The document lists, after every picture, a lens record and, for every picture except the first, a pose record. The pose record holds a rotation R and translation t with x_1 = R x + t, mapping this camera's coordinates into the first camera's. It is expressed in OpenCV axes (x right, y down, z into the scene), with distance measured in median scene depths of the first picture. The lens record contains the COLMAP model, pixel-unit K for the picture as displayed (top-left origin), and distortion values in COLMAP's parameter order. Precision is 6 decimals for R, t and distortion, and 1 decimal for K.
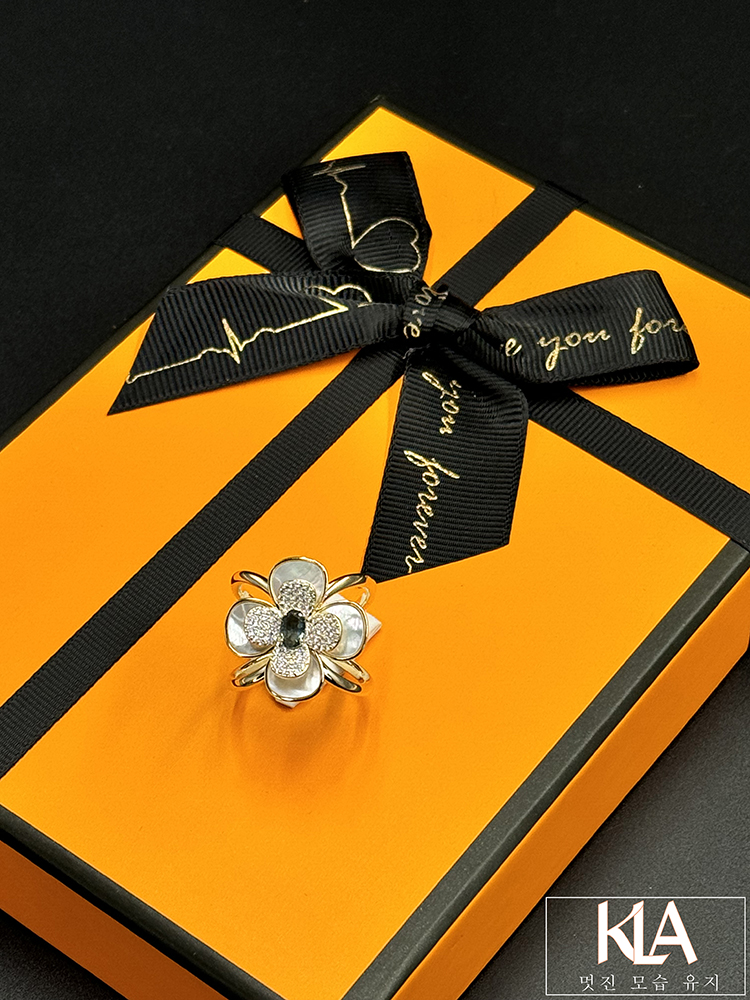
lens RADIAL K [[2594.1, 0, 376.7], [0, 2594.1, 498.6], [0, 0, 1]] dist [0.076865, 1.109911]
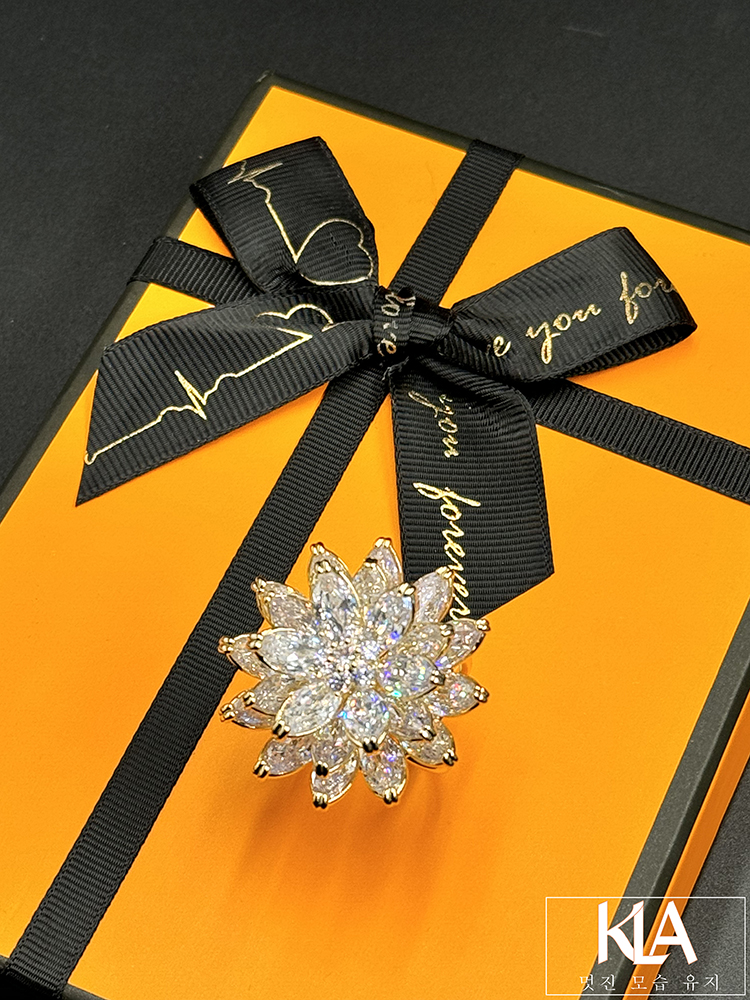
lens RADIAL K [[2594.1, 0, 376.7], [0, 2594.1, 498.6], [0, 0, 1]] dist [0.076865, 1.109911]
pose [[0.974847, -0.189865, 0.116725, -0.104929], [0.178223, 0.978557, 0.103263, -0.106741], [-0.133829, -0.079862, 0.987781, 0.102730]]
